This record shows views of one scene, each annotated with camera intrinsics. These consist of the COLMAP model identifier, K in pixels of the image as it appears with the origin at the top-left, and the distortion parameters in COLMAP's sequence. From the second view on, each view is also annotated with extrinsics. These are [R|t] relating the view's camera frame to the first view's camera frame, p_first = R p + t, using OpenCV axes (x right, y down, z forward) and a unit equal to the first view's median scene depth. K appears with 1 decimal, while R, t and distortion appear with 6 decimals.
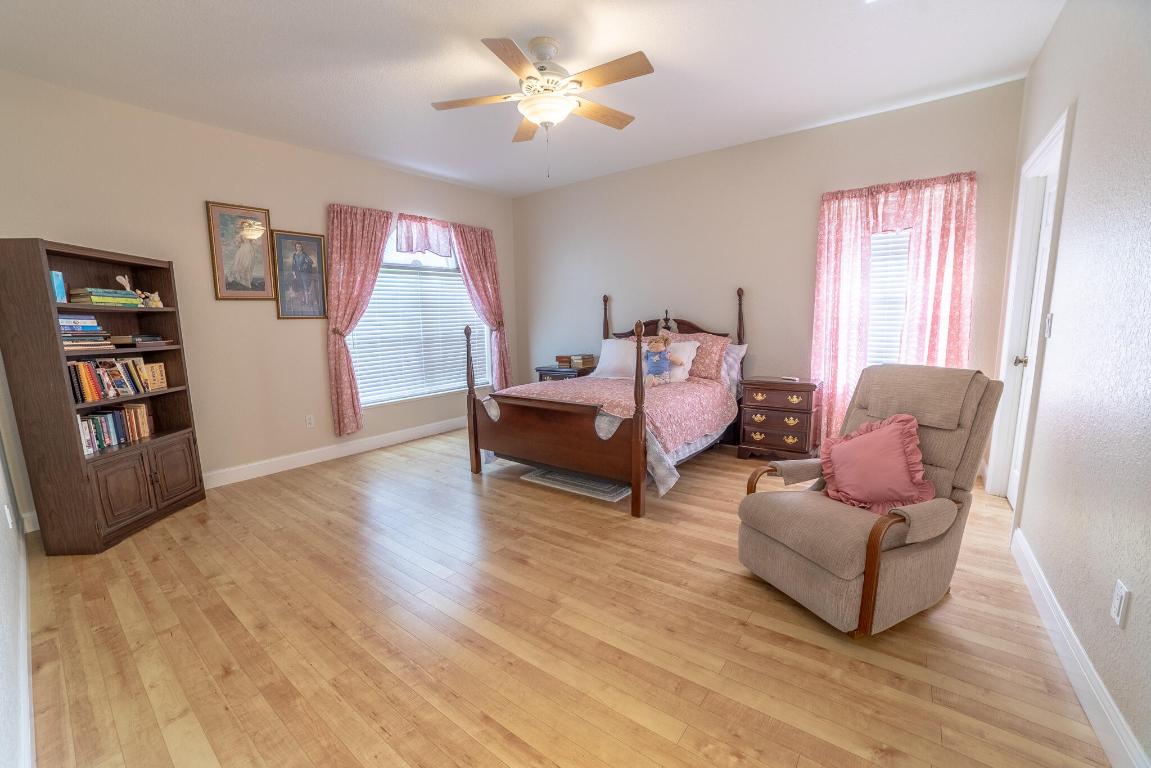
lens RADIAL K [[461.4, 0, 572.7], [0, 461.4, 389.2], [0, 0, 1]] dist [-0.107798, 0.036053]
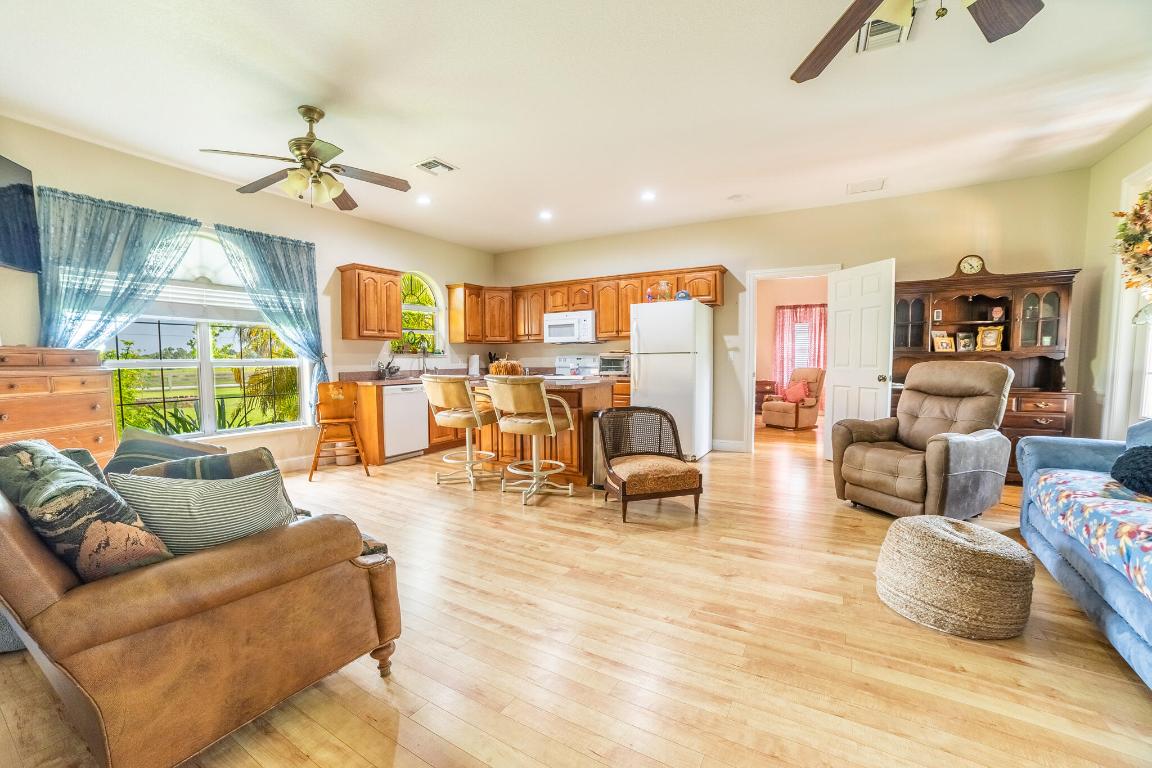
lens RADIAL K [[461.5, 0, 571.0], [0, 461.5, 389.9], [0, 0, 1]] dist [-0.104279, 0.031921]
pose [[0.993346, 0.009685, 0.114764, -1.436683], [0.000209, 0.996305, -0.085888, 0.408743], [-0.115172, 0.085340, 0.989673, -2.218861]]
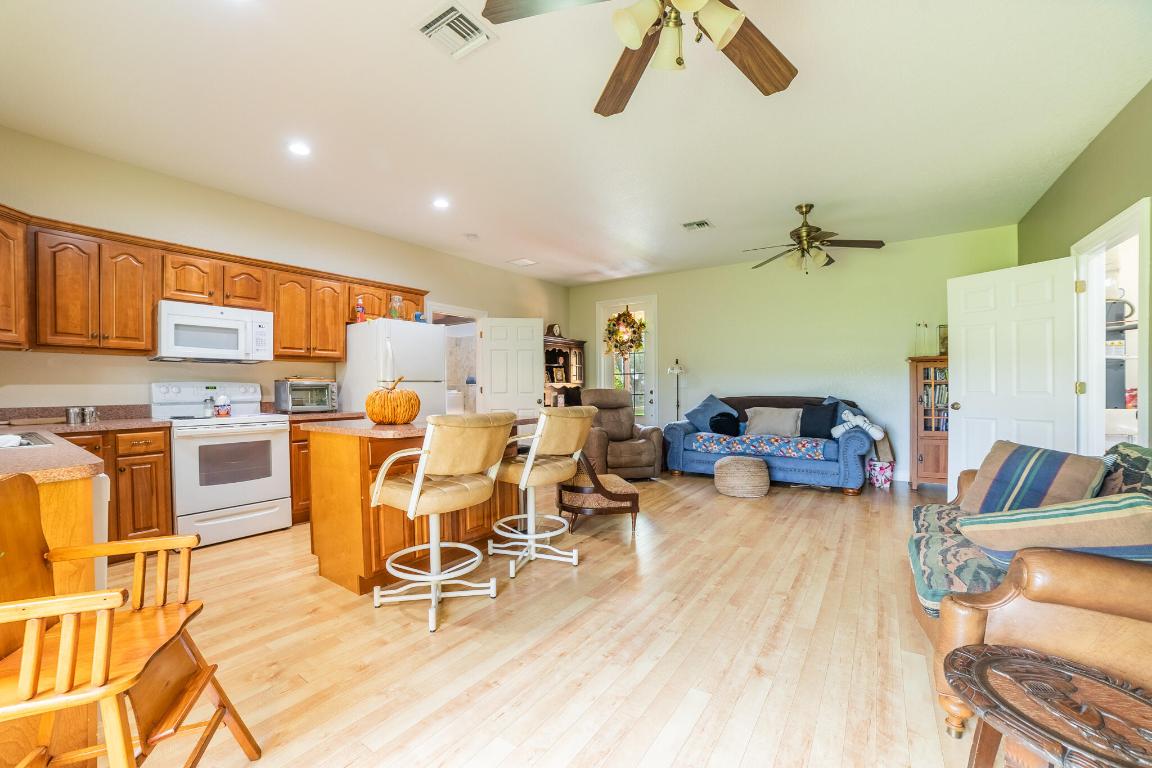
lens RADIAL K [[461.5, 0, 571.0], [0, 461.5, 389.9], [0, 0, 1]] dist [-0.104279, 0.031921]
pose [[-0.042596, 0.019882, 0.998895, -2.699295], [0.155235, 0.987791, -0.013041, 0.195957], [-0.986959, 0.154508, -0.045163, -0.589097]]
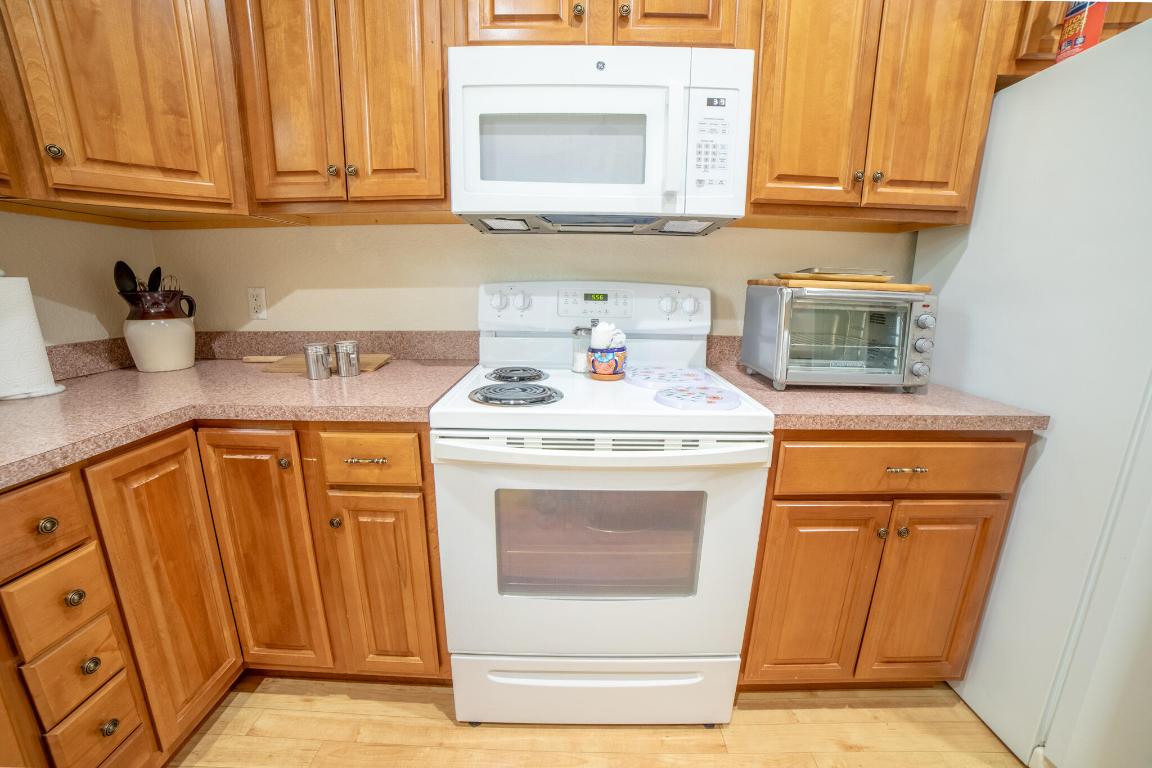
lens RADIAL K [[461.5, 0, 571.0], [0, 461.5, 389.9], [0, 0, 1]] dist [-0.104279, 0.031921]
pose [[0.798562, -0.110011, 0.591773, -1.499746], [0.059044, 0.992731, 0.104873, 0.026093], [-0.599009, -0.048807, 0.799253, 0.110586]]
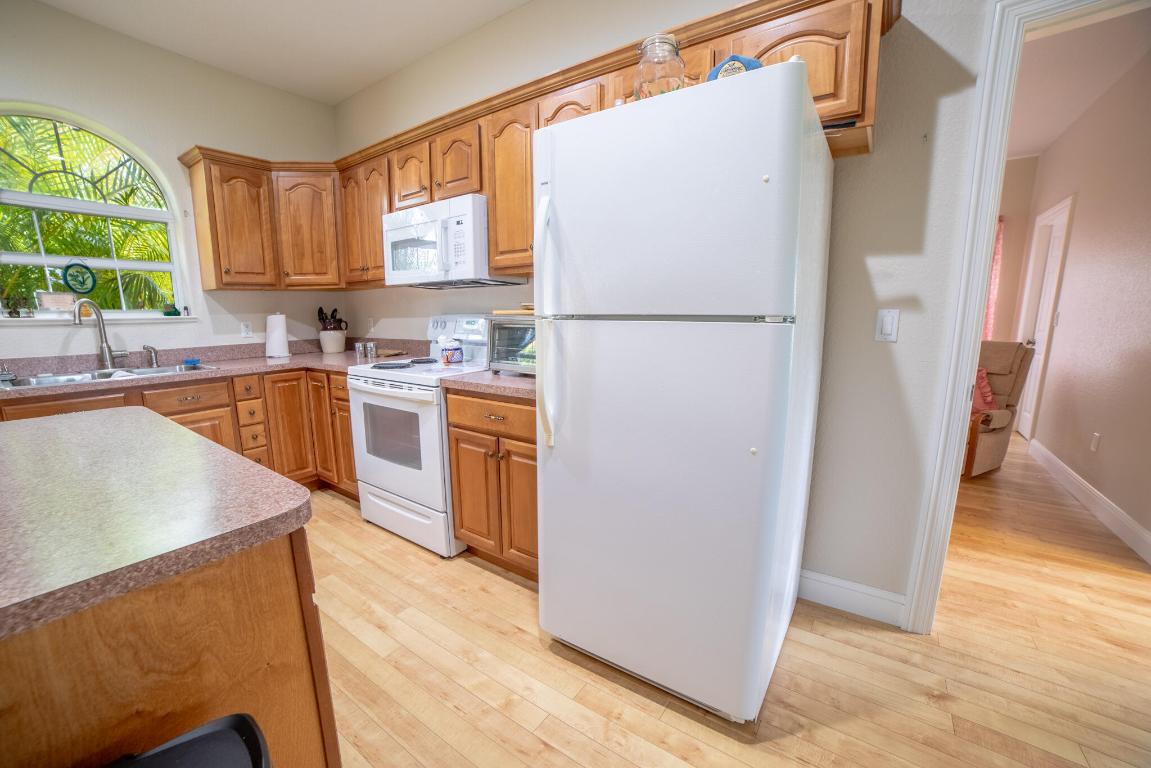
lens RADIAL K [[461.4, 0, 572.7], [0, 461.4, 389.2], [0, 0, 1]] dist [-0.107798, 0.036053]
pose [[0.998890, 0.010185, 0.045993, -0.839869], [-0.011280, 0.999657, 0.023618, 0.107656], [-0.045737, -0.024110, 0.998663, -0.587648]]
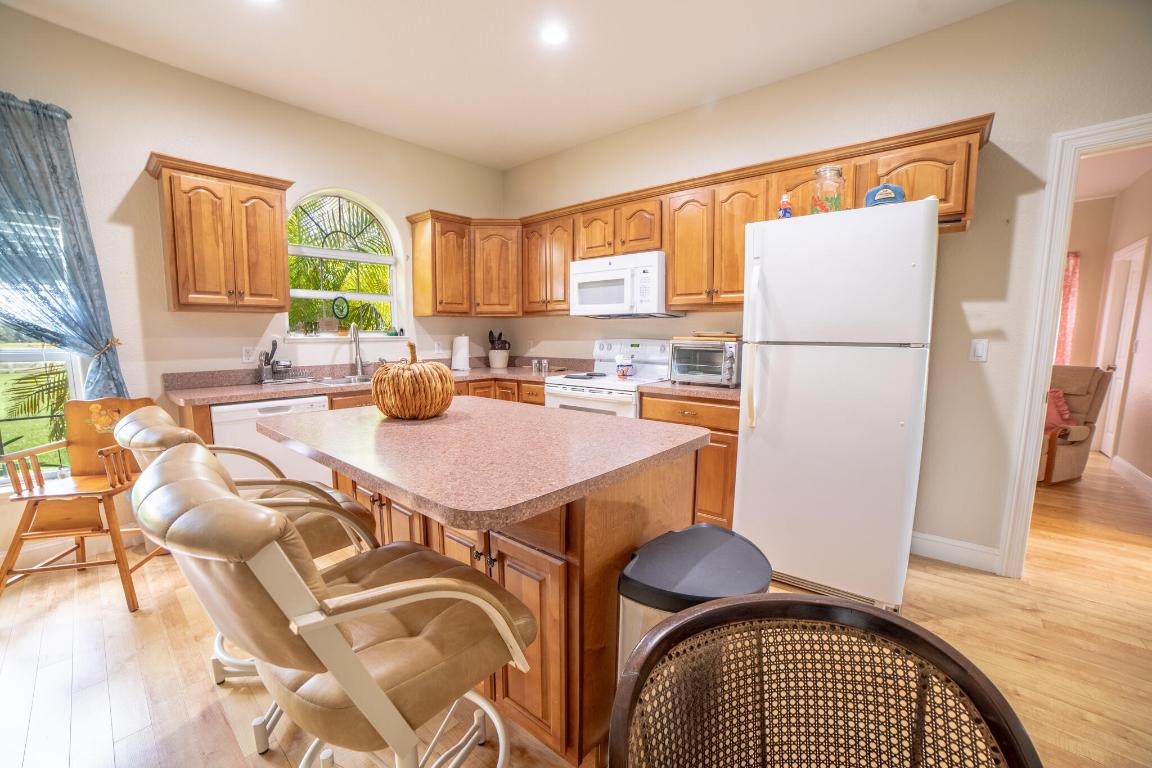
lens RADIAL K [[461.5, 0, 571.0], [0, 461.5, 389.9], [0, 0, 1]] dist [-0.104279, 0.031921]
pose [[0.997976, 0.030986, -0.055525, -1.179269], [-0.032523, 0.999106, -0.027001, 0.163659], [0.054639, 0.028752, 0.998092, -0.933419]]
